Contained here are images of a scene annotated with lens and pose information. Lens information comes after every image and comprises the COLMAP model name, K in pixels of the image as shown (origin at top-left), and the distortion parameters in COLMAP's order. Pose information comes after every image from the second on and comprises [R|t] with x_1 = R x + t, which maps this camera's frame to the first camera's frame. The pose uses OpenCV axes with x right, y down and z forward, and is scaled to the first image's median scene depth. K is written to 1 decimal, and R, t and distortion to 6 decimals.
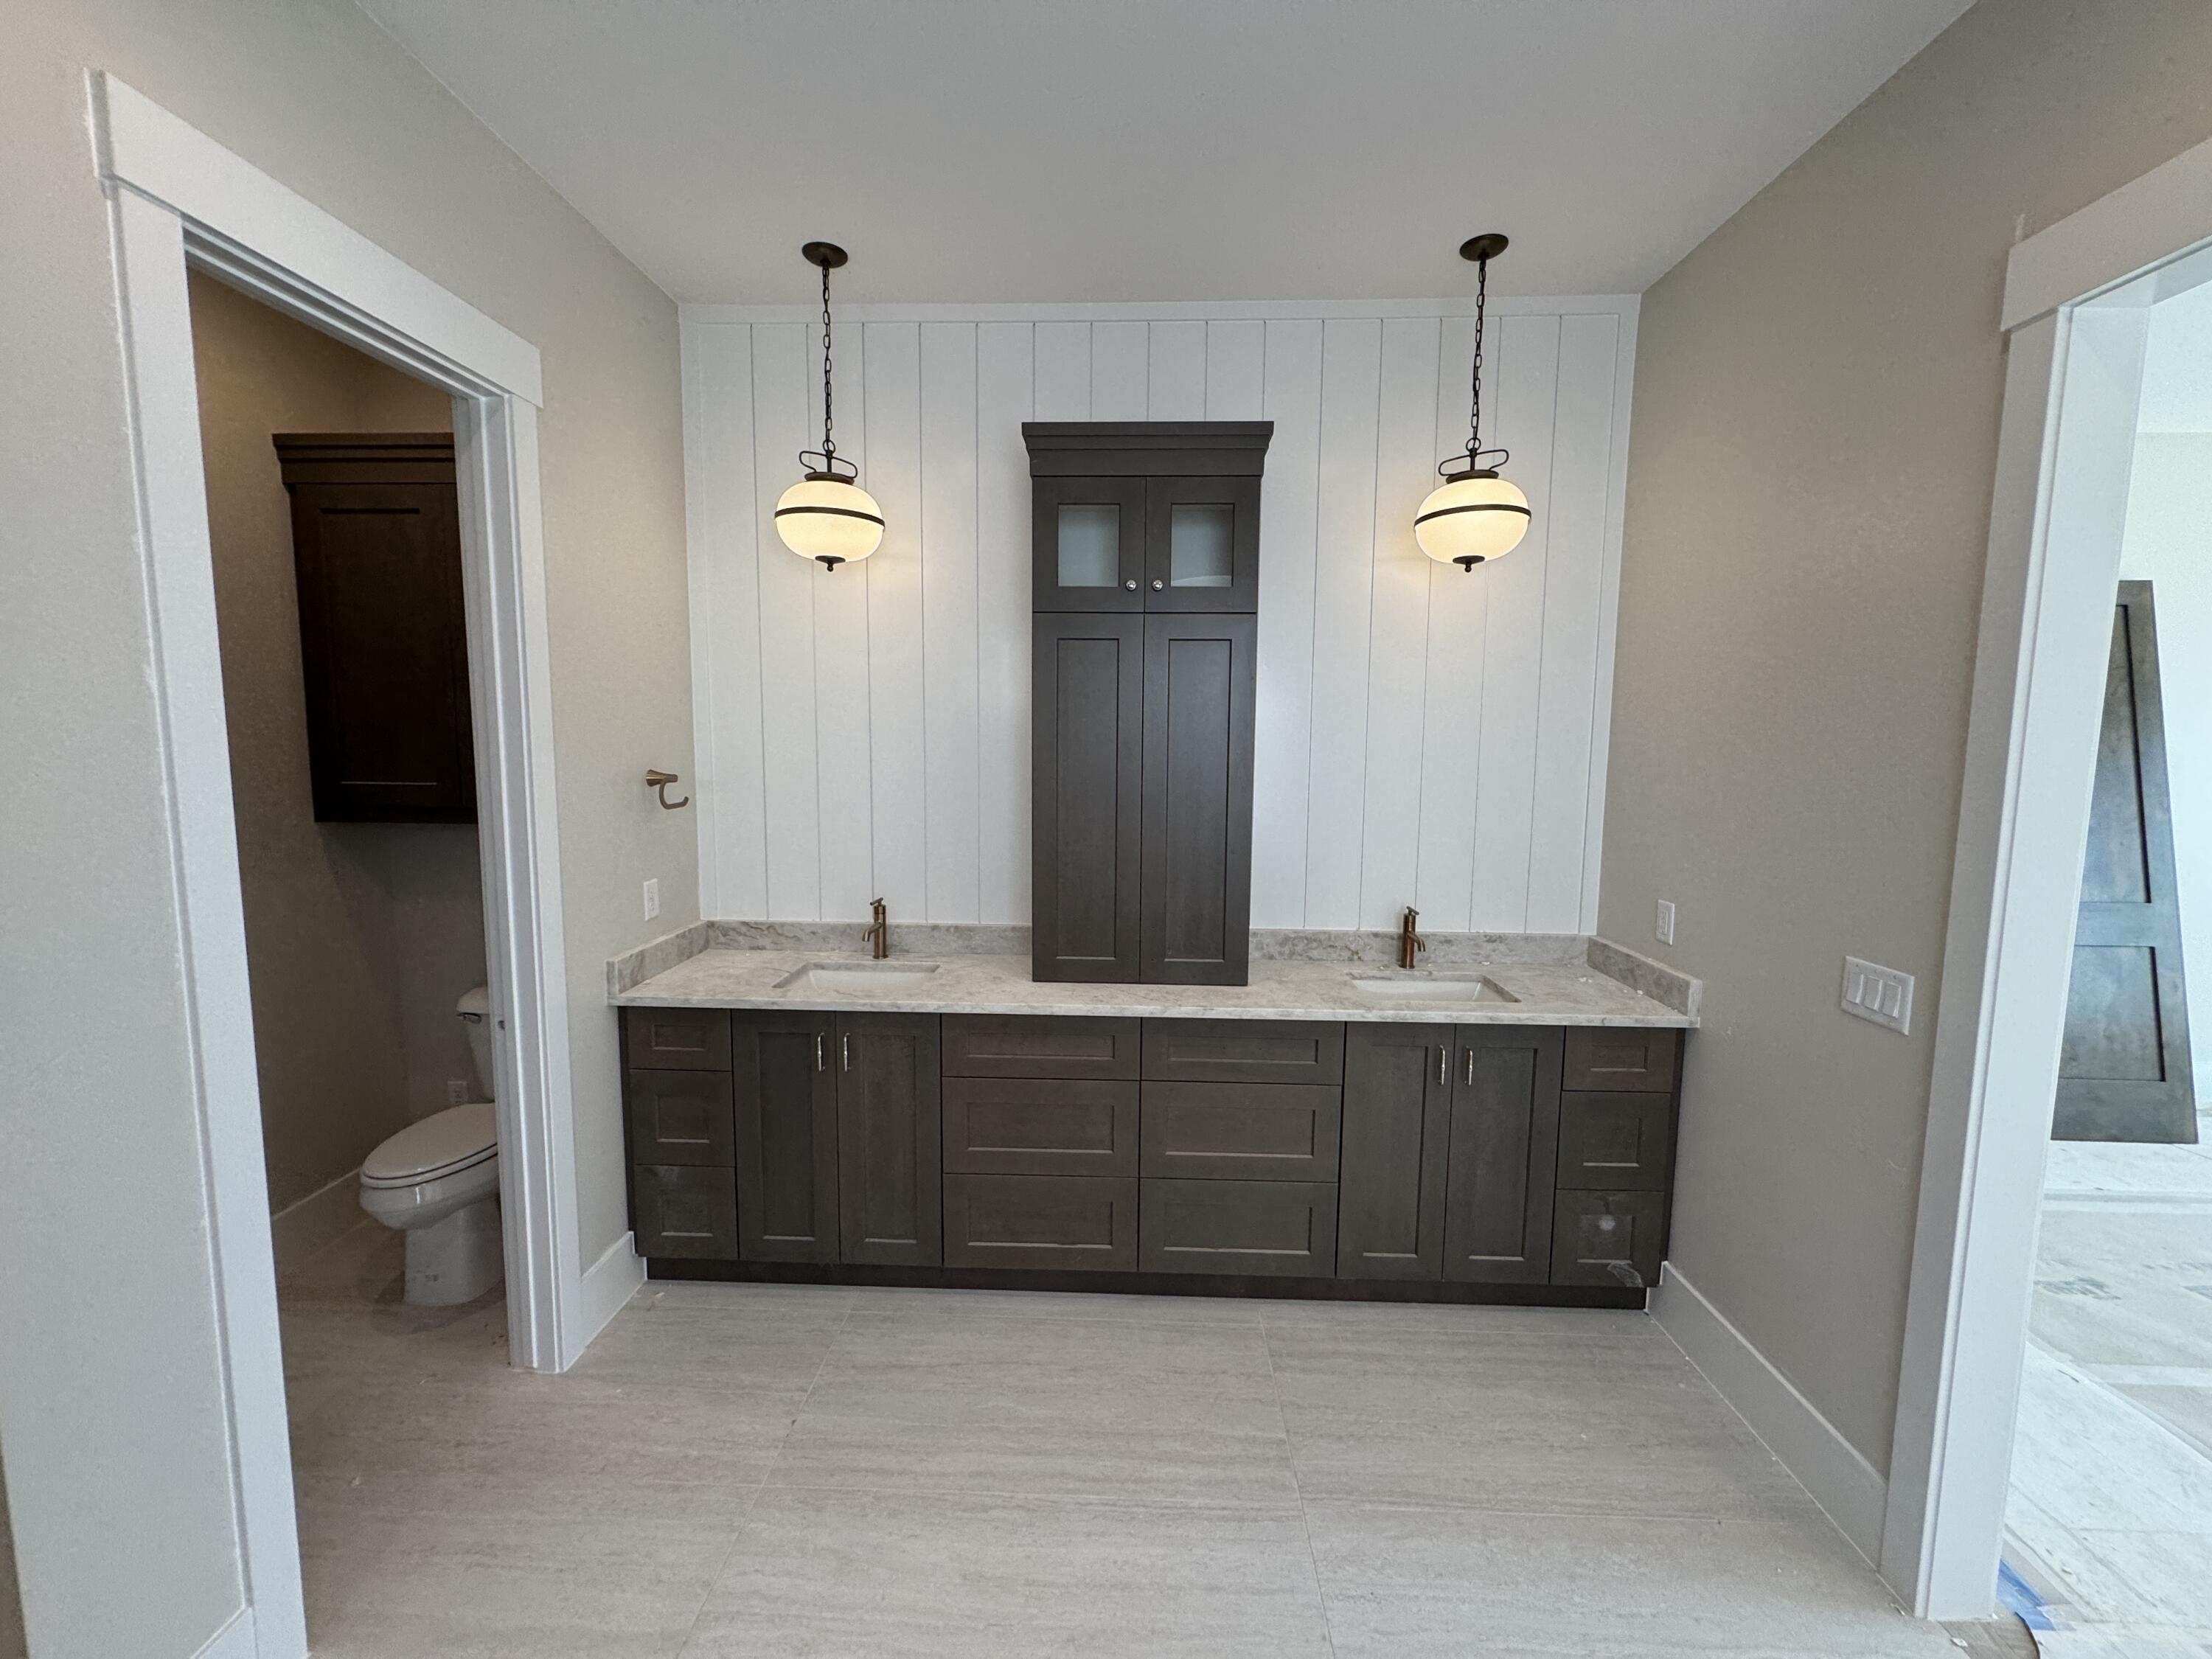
lens RADIAL K [[883.7, 0, 1106.2], [0, 883.7, 826.2], [0, 0, 1]] dist [0.001994, 0.000018]
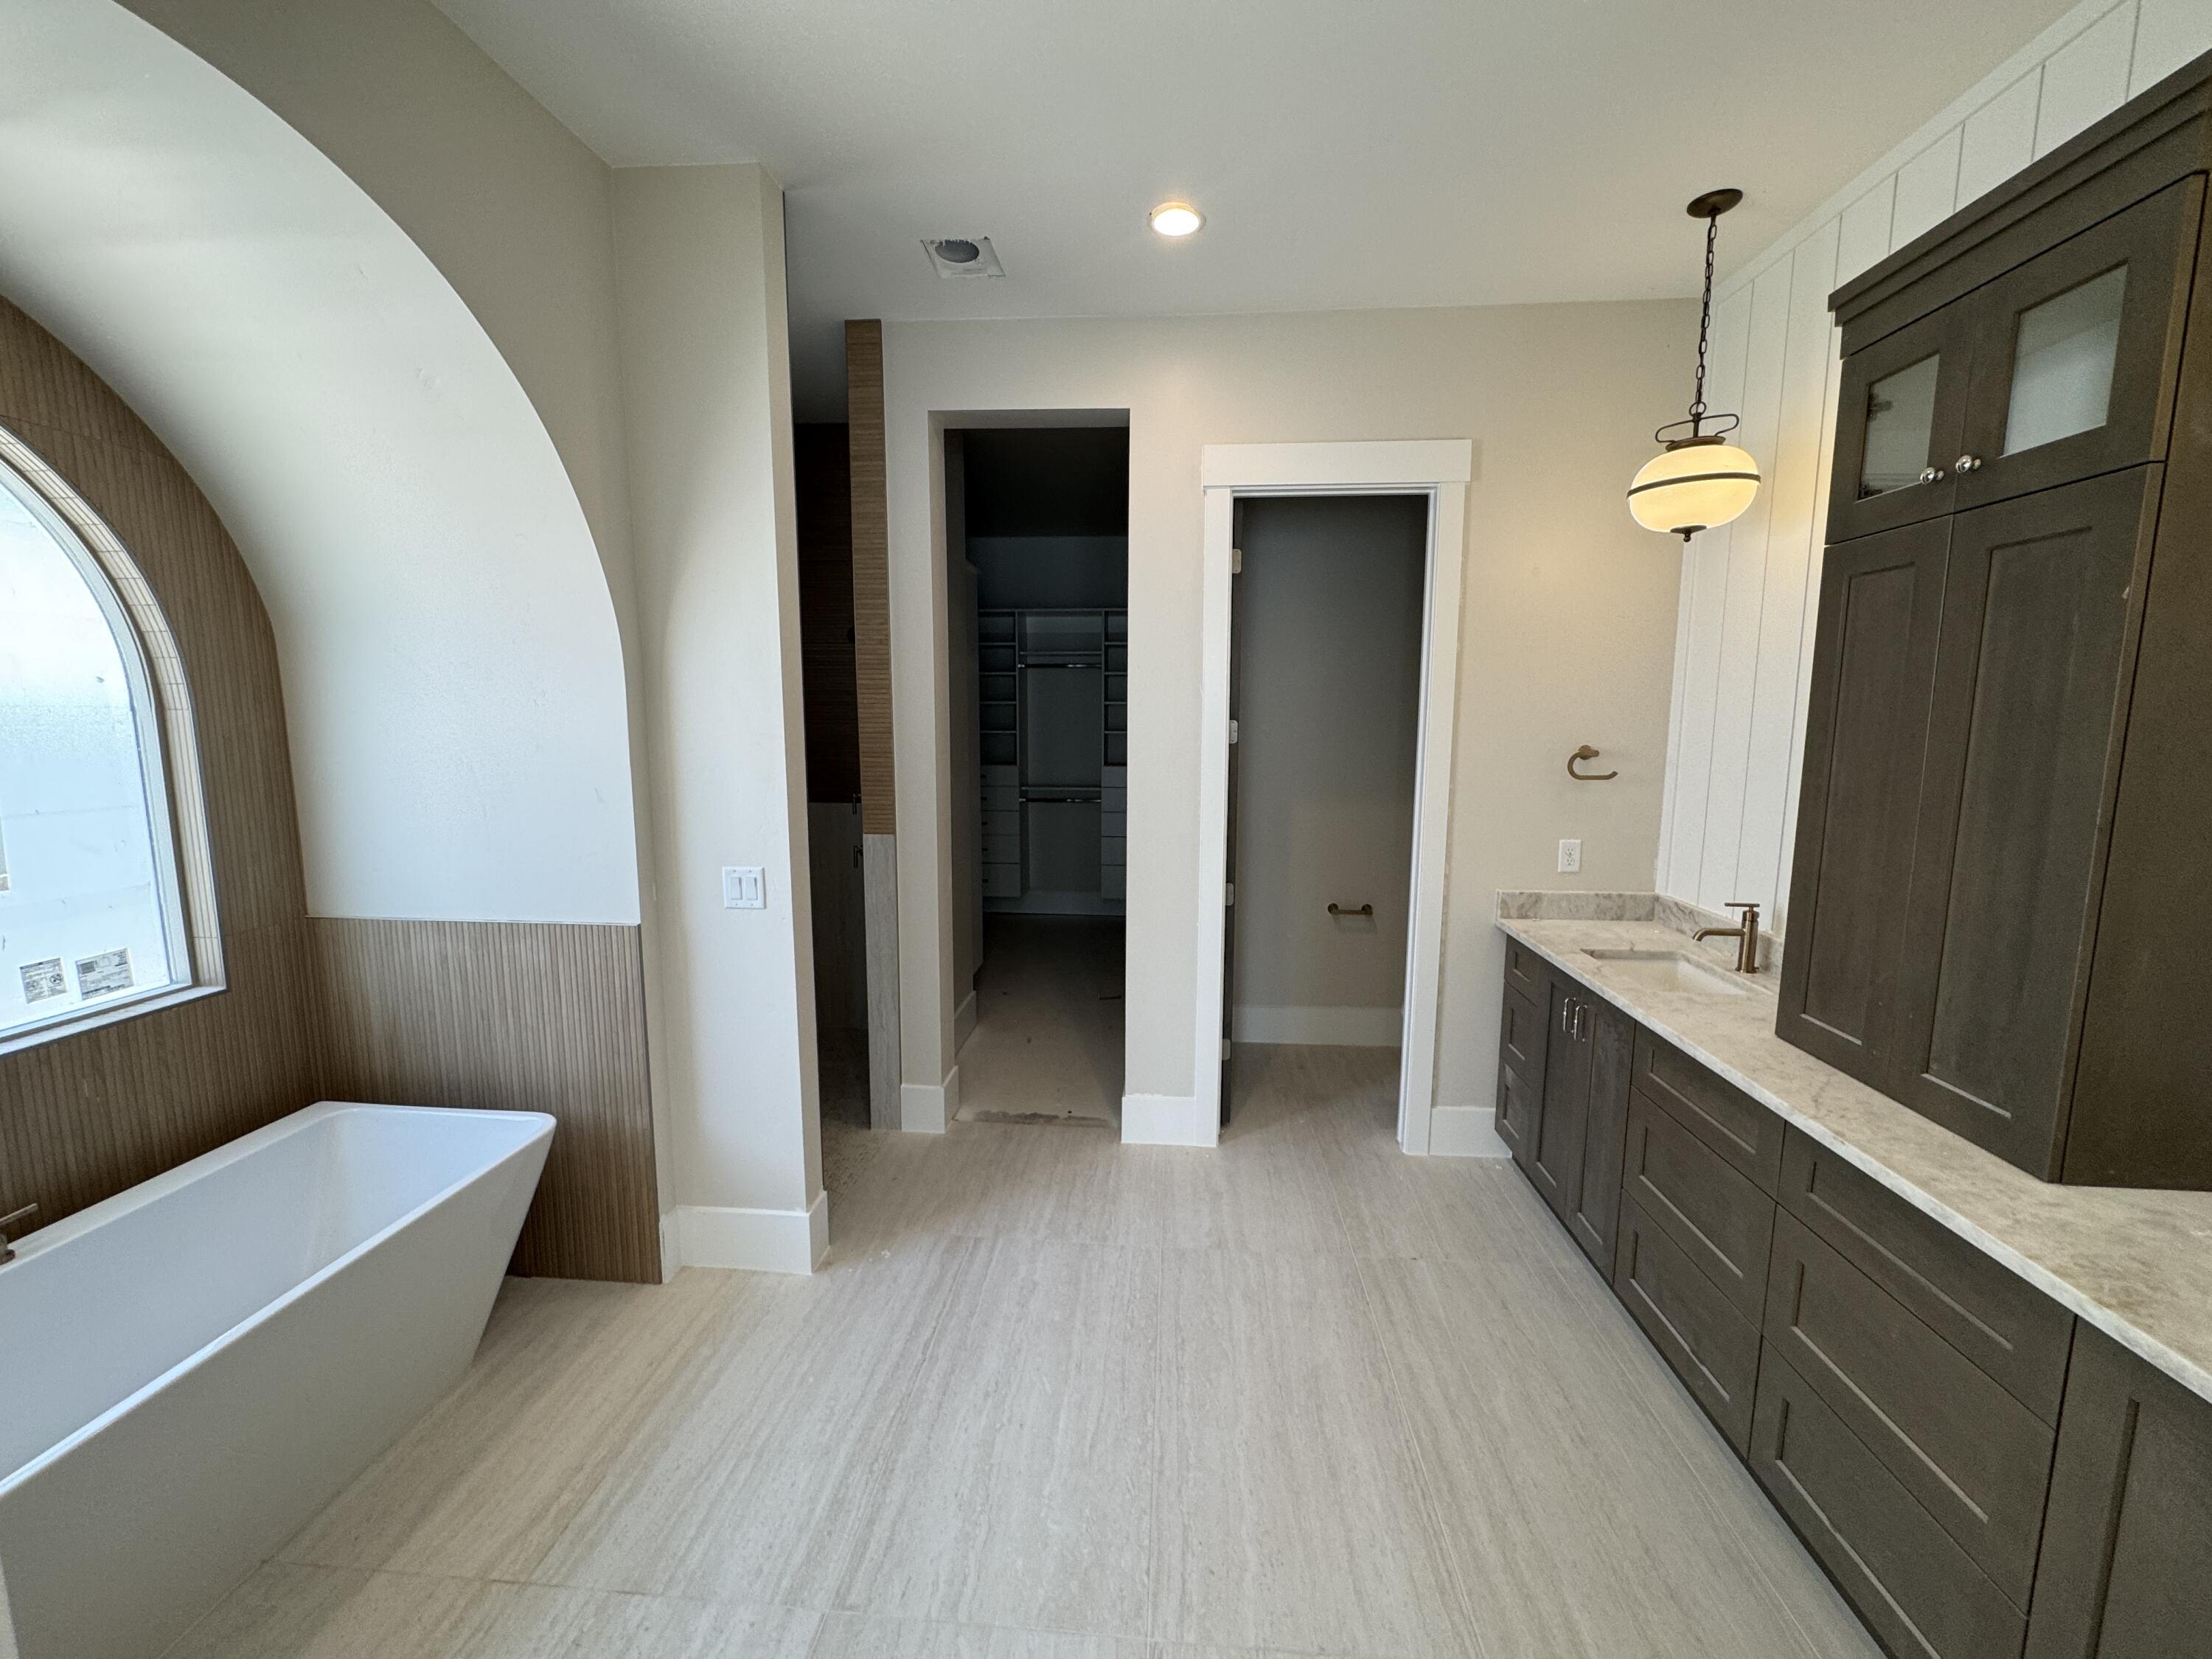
lens RADIAL K [[883.7, 0, 1105.2], [0, 883.7, 824.7], [0, 0, 1]] dist [0.001994, 0.000018]
pose [[-0.043498, 0.117689, -0.992097, 0.706281], [-0.106383, 0.986846, 0.121731, -0.037040], [0.993373, 0.110838, -0.030406, 0.444525]]
